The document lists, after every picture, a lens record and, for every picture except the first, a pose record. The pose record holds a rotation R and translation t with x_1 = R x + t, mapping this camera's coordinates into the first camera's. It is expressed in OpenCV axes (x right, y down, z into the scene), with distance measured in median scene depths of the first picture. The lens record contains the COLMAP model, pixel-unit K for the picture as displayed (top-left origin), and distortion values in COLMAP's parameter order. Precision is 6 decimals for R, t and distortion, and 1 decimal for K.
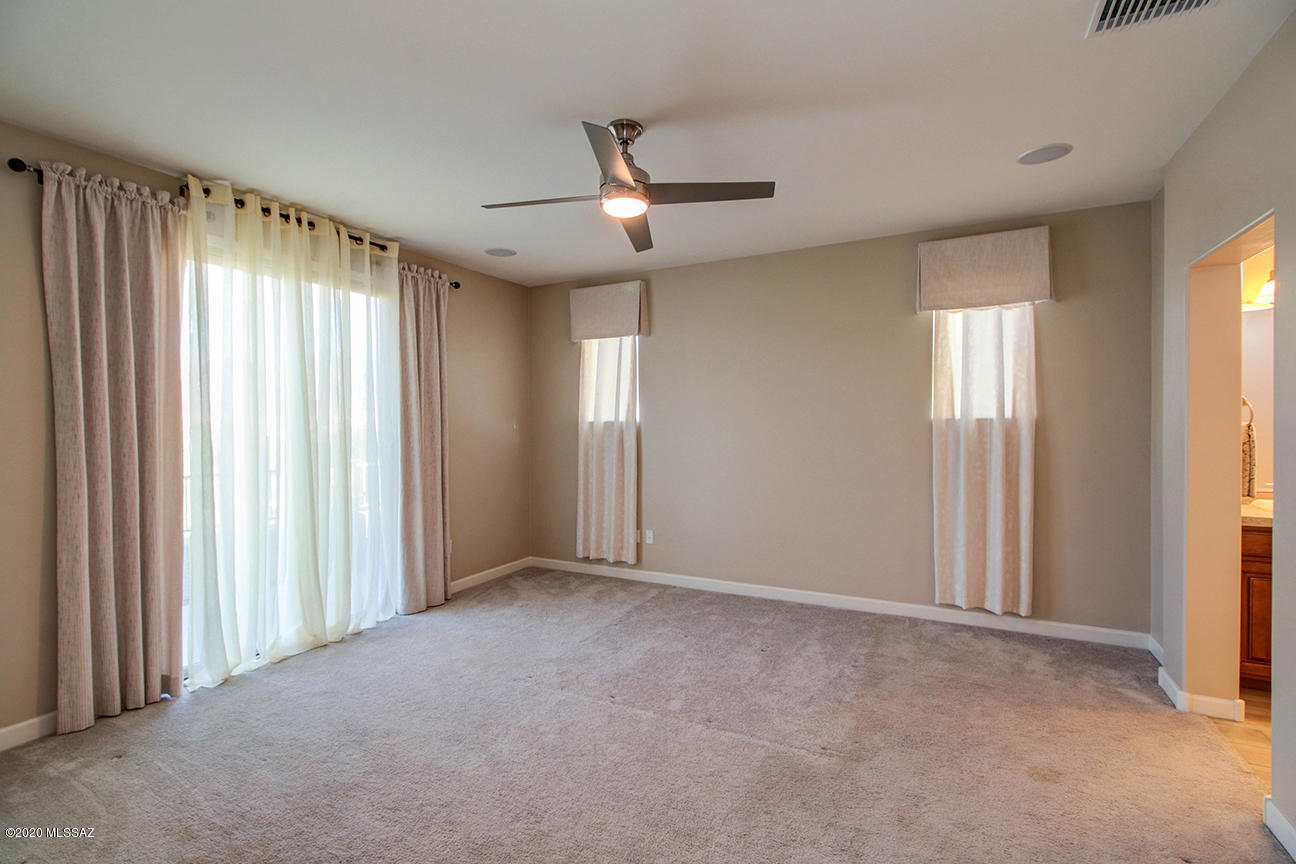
lens RADIAL K [[587.6, 0, 657.8], [0, 587.6, 426.9], [0, 0, 1]] dist [0.039568, -0.000485]
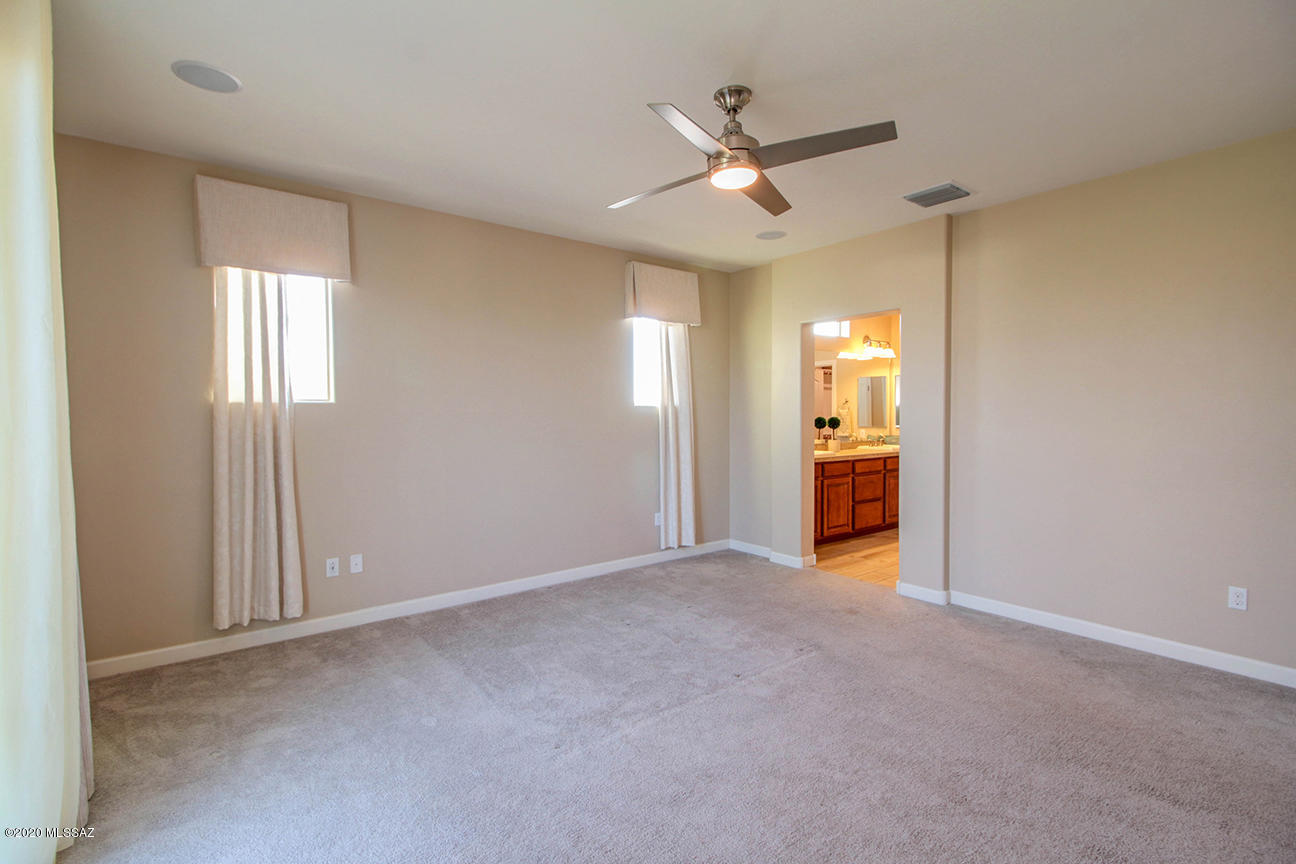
lens RADIAL K [[578.3, 0, 647.4], [0, 578.3, 428.1], [0, 0, 1]] dist [0.030728, -0.000216]
pose [[0.442326, -0.017526, 0.896683, -0.845414], [0.009488, 0.999845, 0.014861, 0.022040], [-0.896804, 0.001935, 0.442423, 0.613276]]
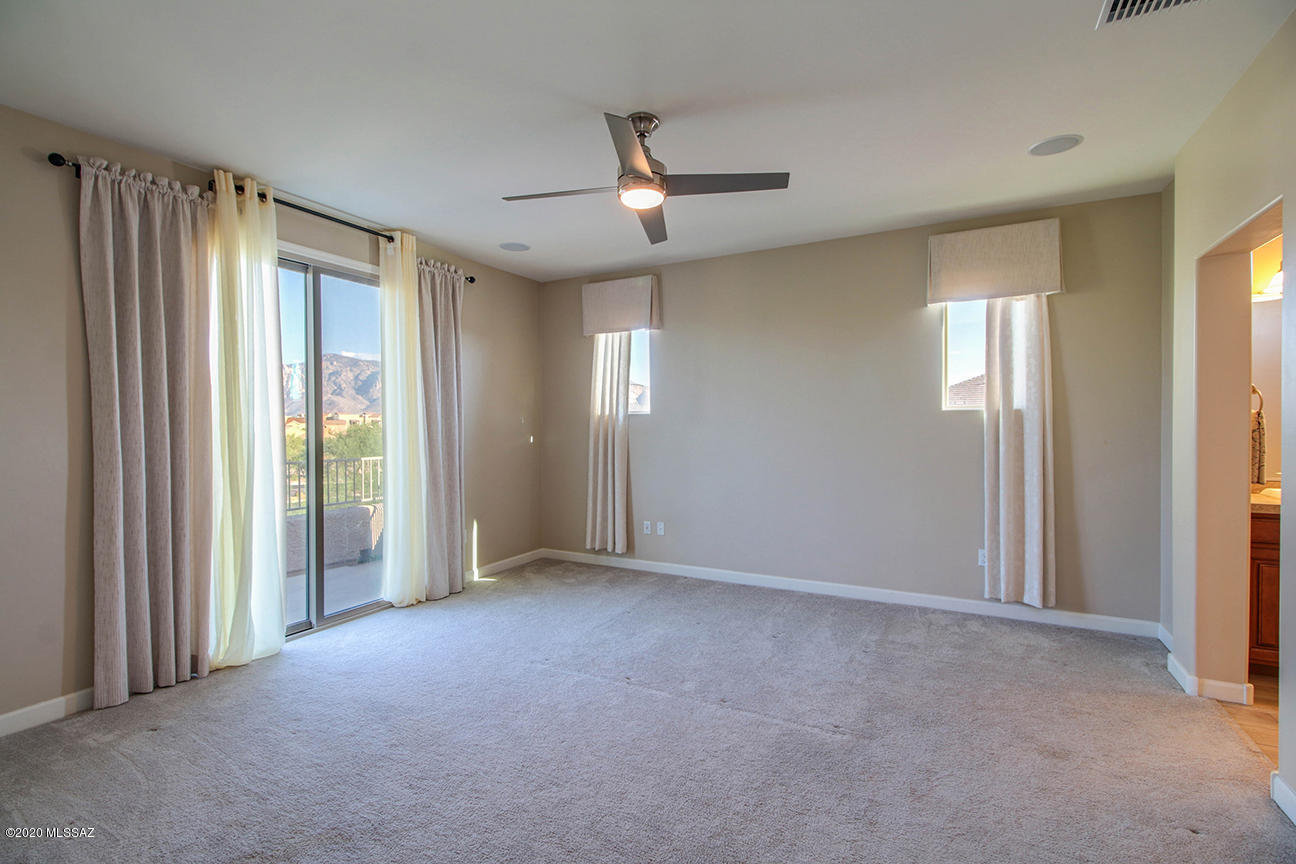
lens RADIAL K [[587.6, 0, 657.8], [0, 587.6, 426.9], [0, 0, 1]] dist [0.039568, -0.000485]
pose [[0.999950, 0.001353, -0.009906, -0.015920], [-0.001365, 0.999998, -0.001164, 0.022861], [0.009905, 0.001177, 0.999950, -0.021290]]
